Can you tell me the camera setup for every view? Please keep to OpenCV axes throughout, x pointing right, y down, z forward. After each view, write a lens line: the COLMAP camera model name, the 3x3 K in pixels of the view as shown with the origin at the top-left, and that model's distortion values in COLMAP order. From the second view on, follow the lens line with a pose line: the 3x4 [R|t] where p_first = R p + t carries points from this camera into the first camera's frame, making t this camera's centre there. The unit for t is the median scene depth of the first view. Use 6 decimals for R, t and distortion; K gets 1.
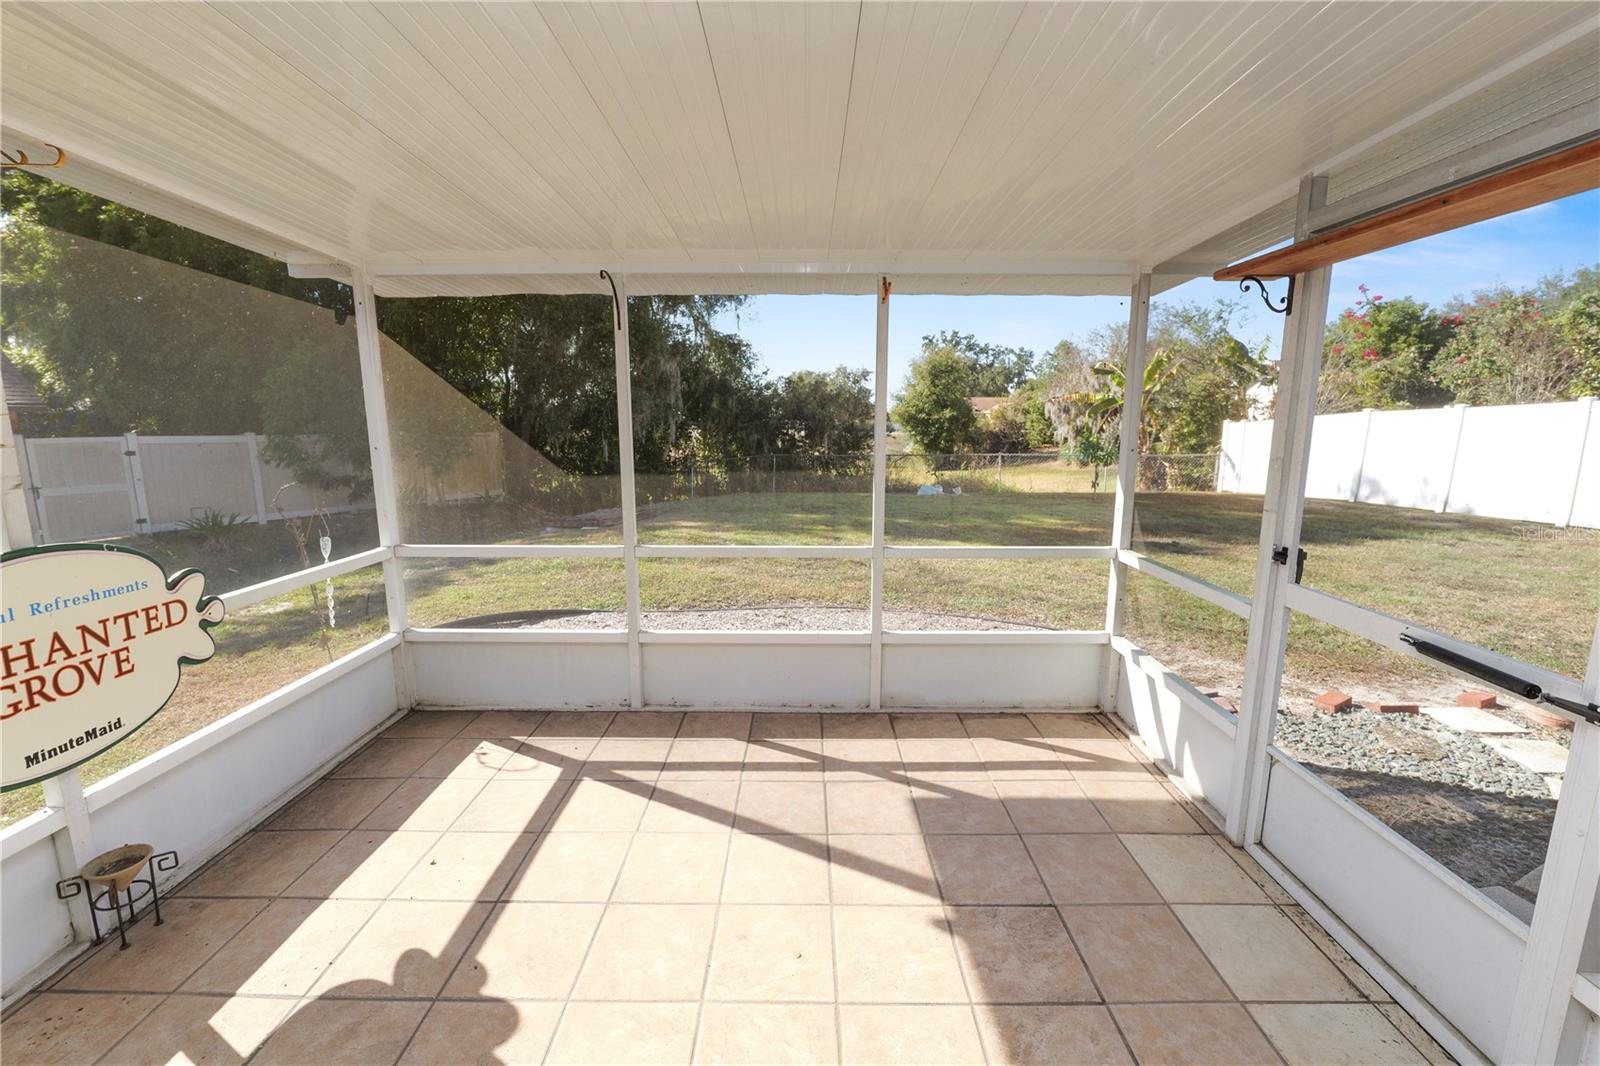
lens RADIAL K [[650.4, 0, 806.0], [0, 650.4, 533.3], [0, 0, 1]] dist [-0.010253, 0.000055]
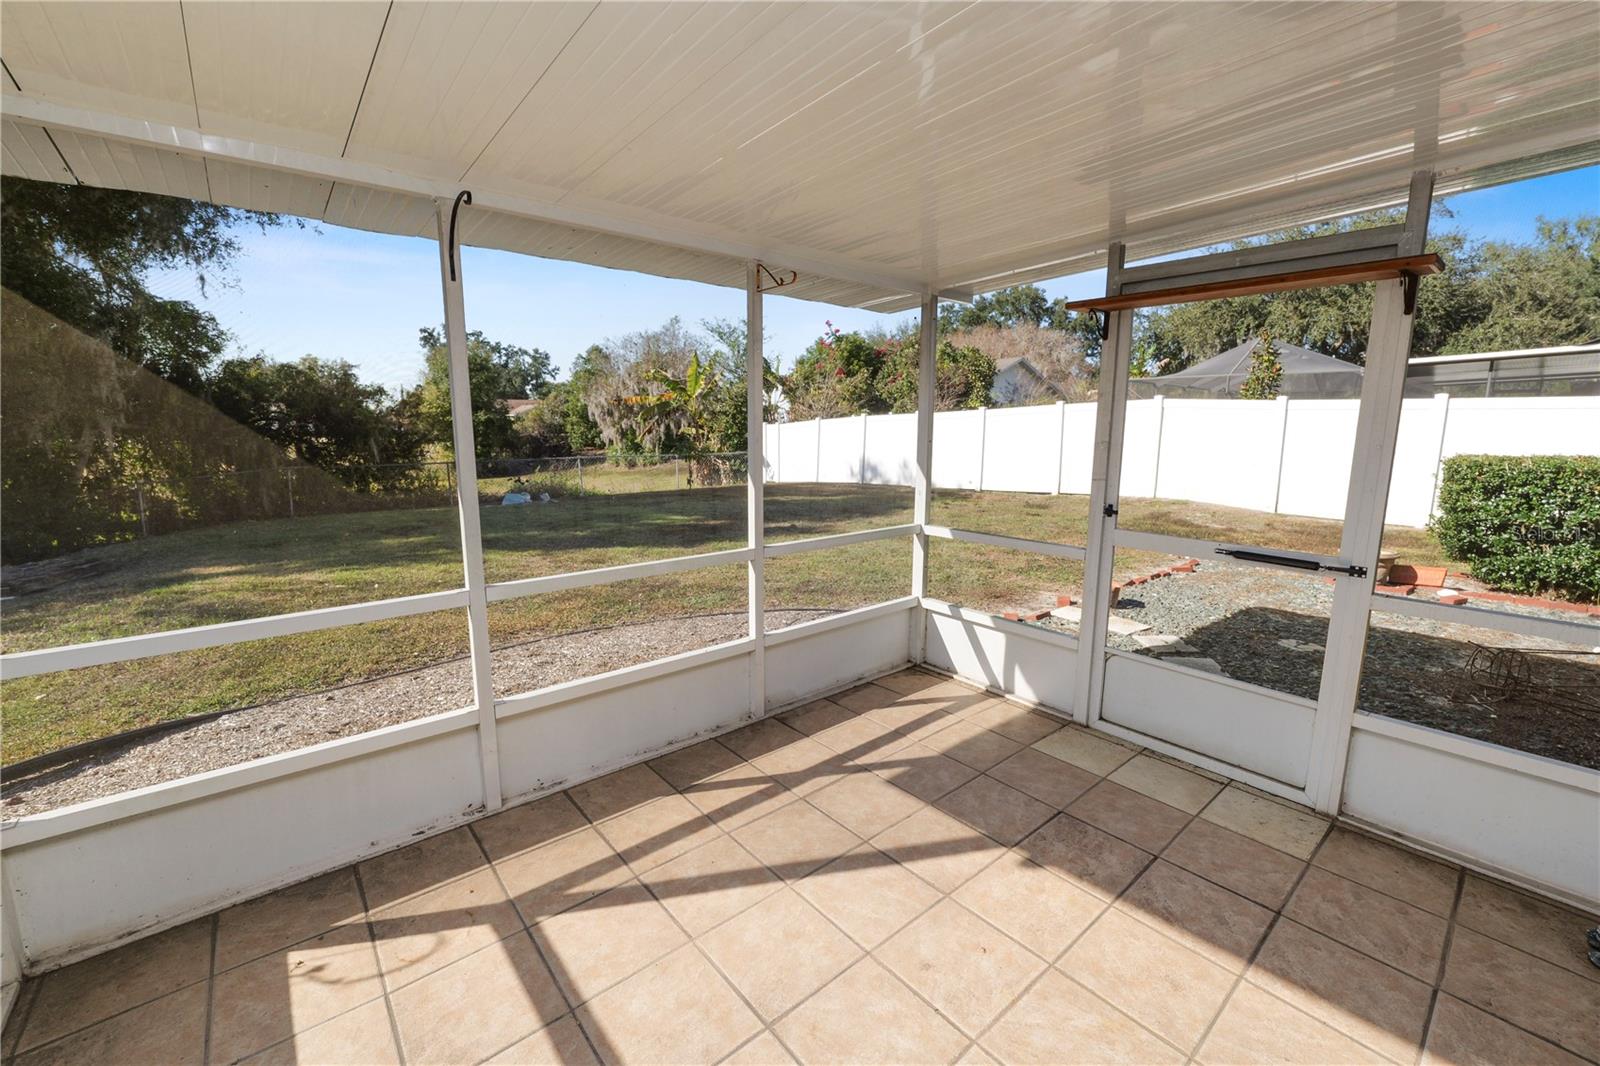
lens RADIAL K [[650.4, 0, 803.7], [0, 650.4, 531.8], [0, 0, 1]] dist [-0.010253, 0.000055]
pose [[0.760454, -0.104566, 0.640918, -0.429517], [0.109508, 0.993466, 0.032152, -0.024314], [-0.640092, 0.045735, 0.766936, 0.212105]]
